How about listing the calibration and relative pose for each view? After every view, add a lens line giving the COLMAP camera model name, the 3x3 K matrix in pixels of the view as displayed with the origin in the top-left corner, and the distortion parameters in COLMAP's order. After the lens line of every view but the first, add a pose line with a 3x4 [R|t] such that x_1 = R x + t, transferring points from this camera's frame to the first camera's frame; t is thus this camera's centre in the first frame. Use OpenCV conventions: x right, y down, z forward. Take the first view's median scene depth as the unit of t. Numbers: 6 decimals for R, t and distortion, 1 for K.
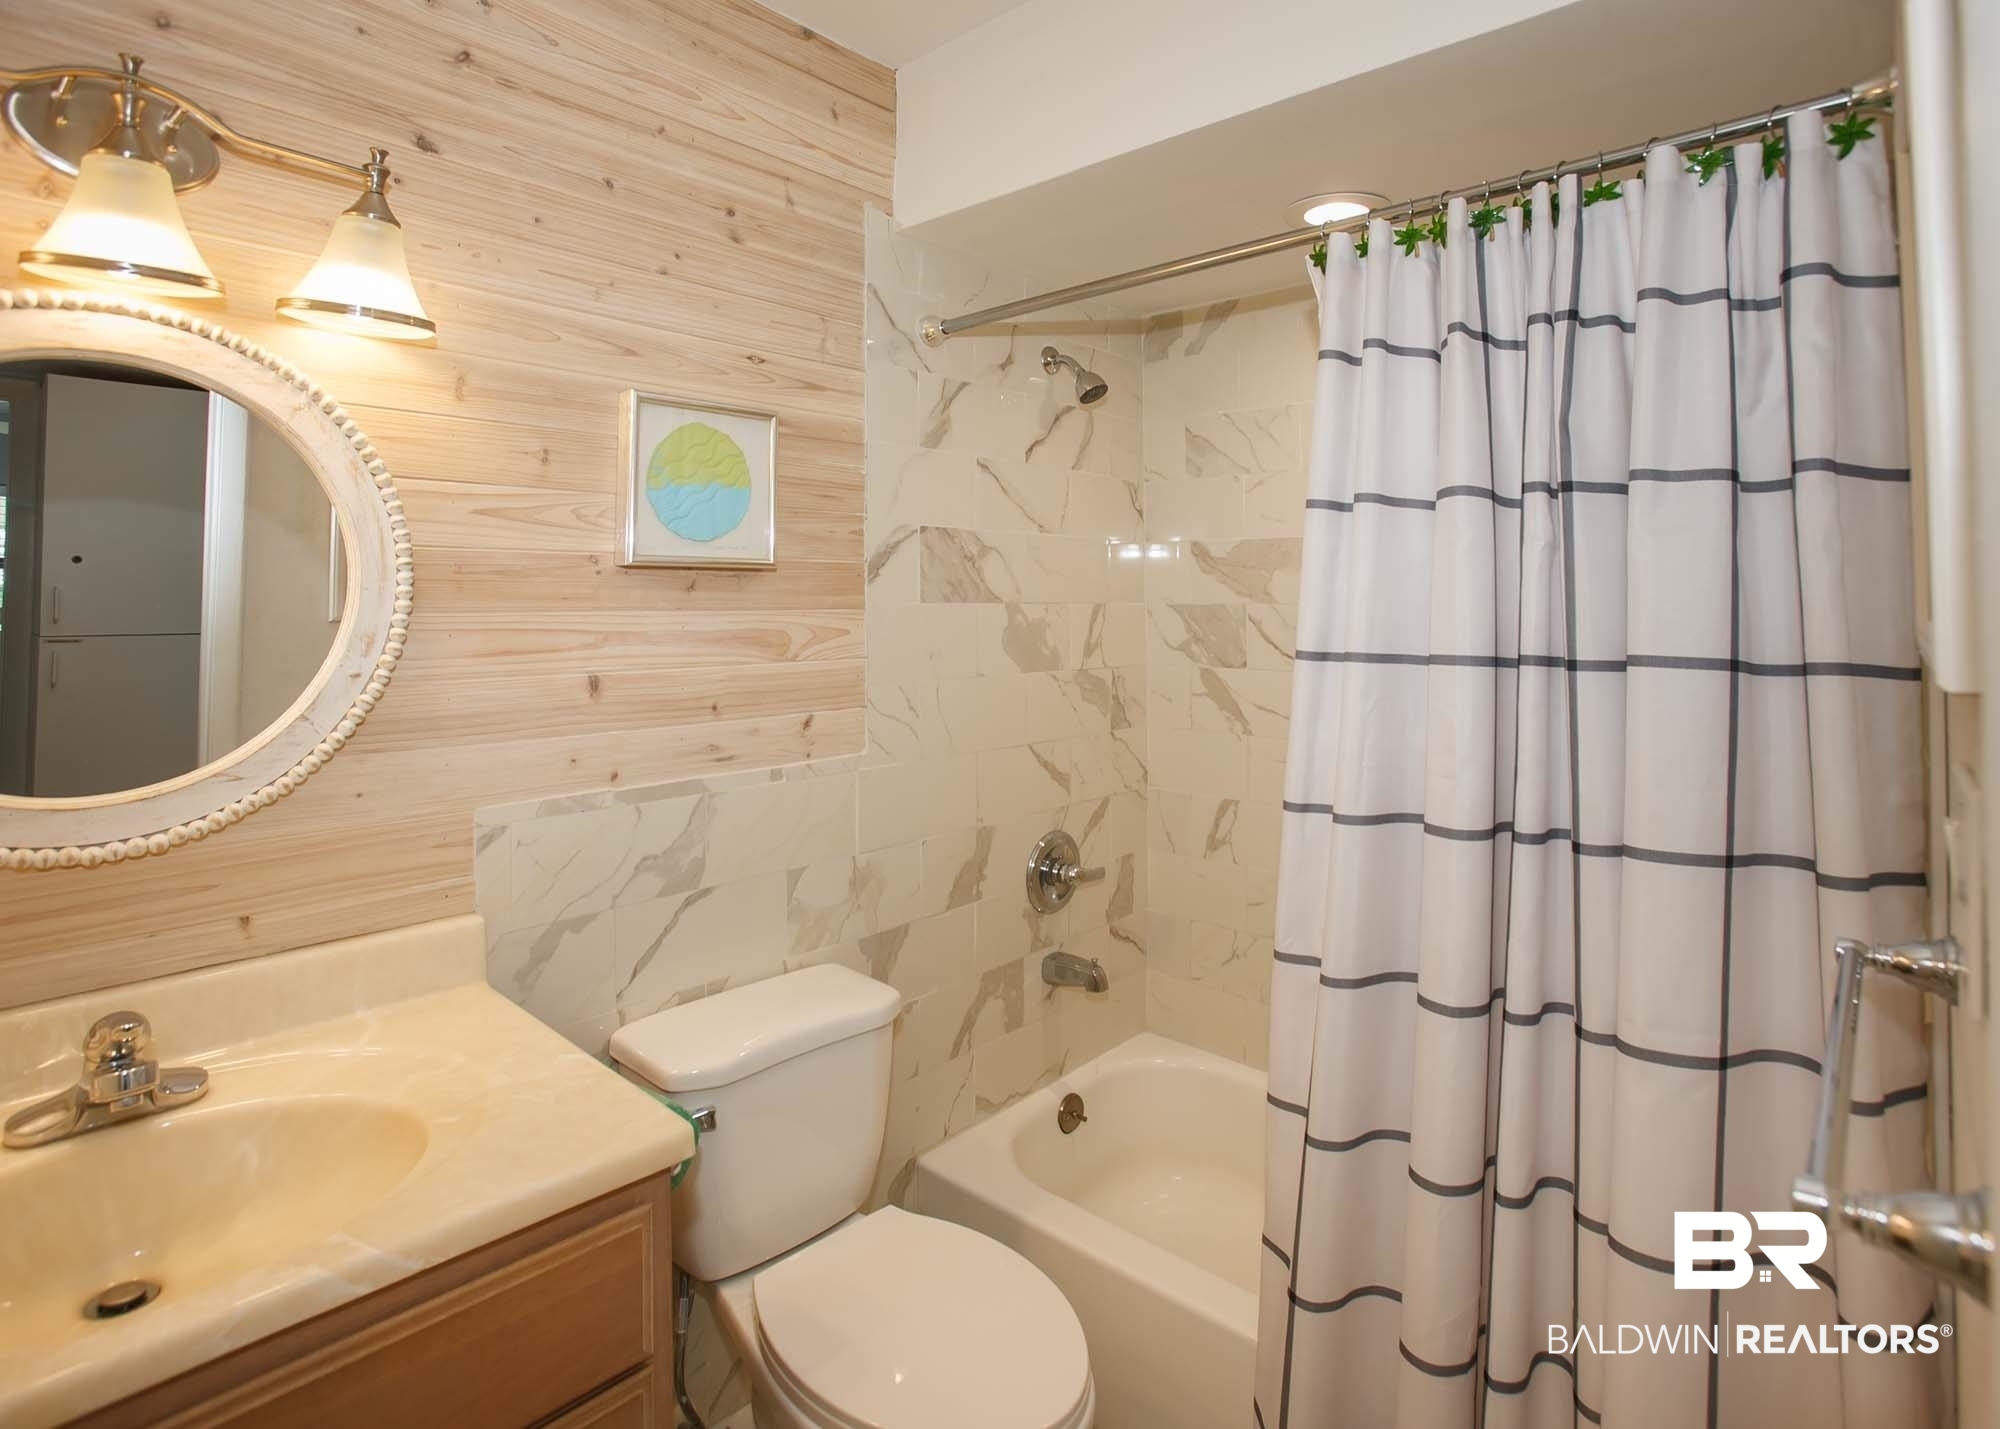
lens RADIAL K [[1020.5, 0, 1064.8], [0, 1020.5, 670.7], [0, 0, 1]] dist [-0.065642, 0.033373]
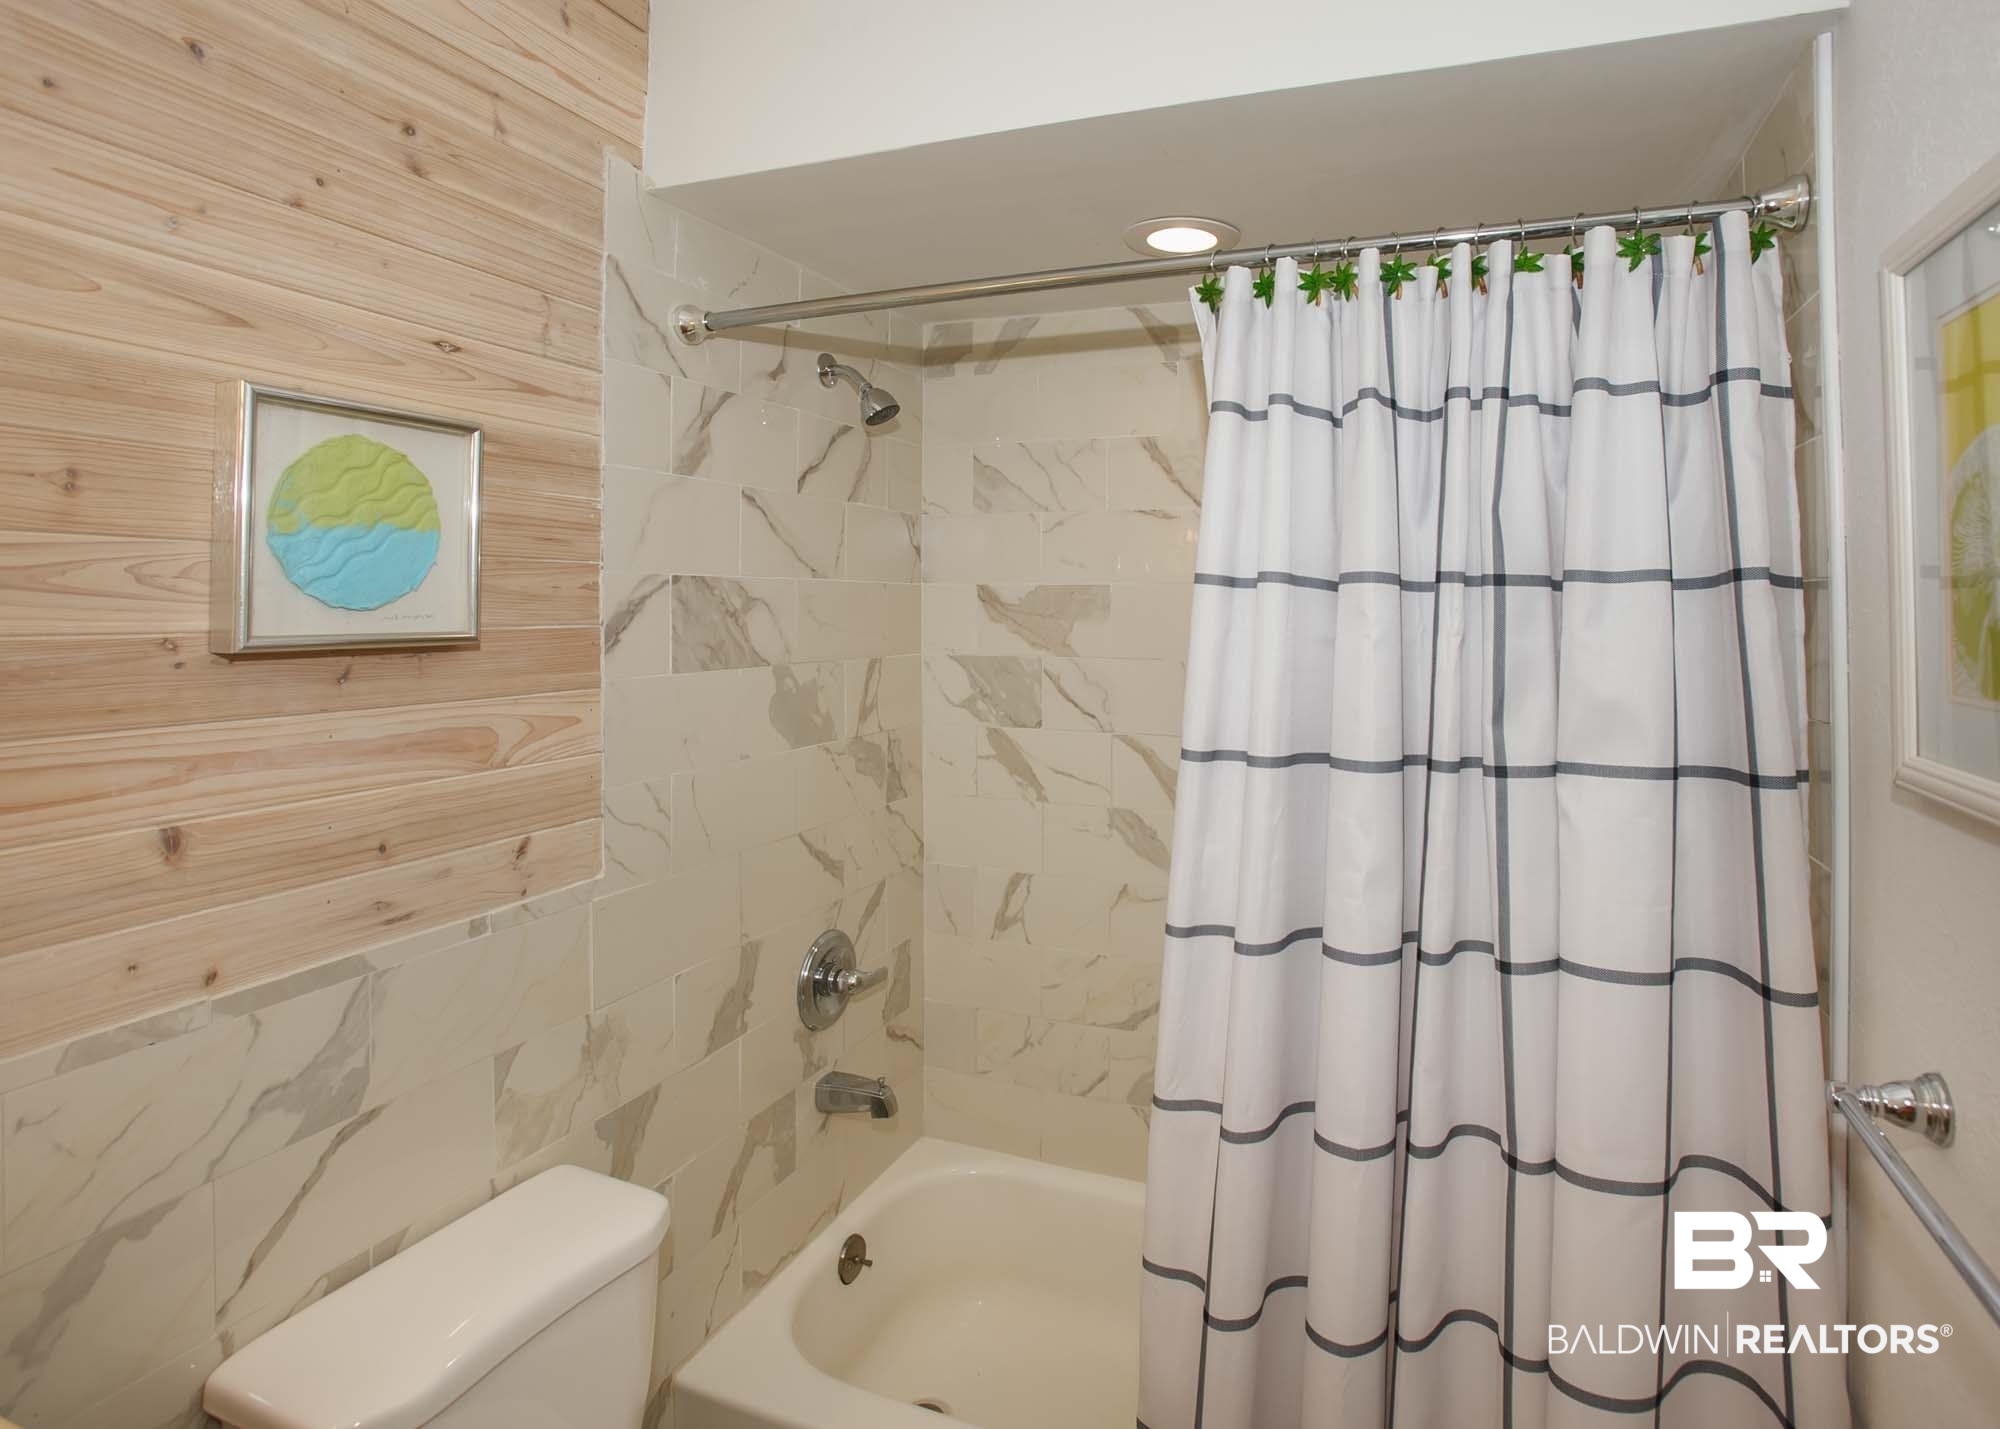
lens RADIAL K [[1031.4, 0, 1120.3], [0, 1031.4, 666.5], [0, 0, 1]] dist [-0.059563, 0.022047]
pose [[0.935633, -0.010195, 0.352826, -0.118802], [0.013189, 0.999895, -0.006082, -0.077335], [-0.352727, 0.010344, 0.935669, 0.189215]]
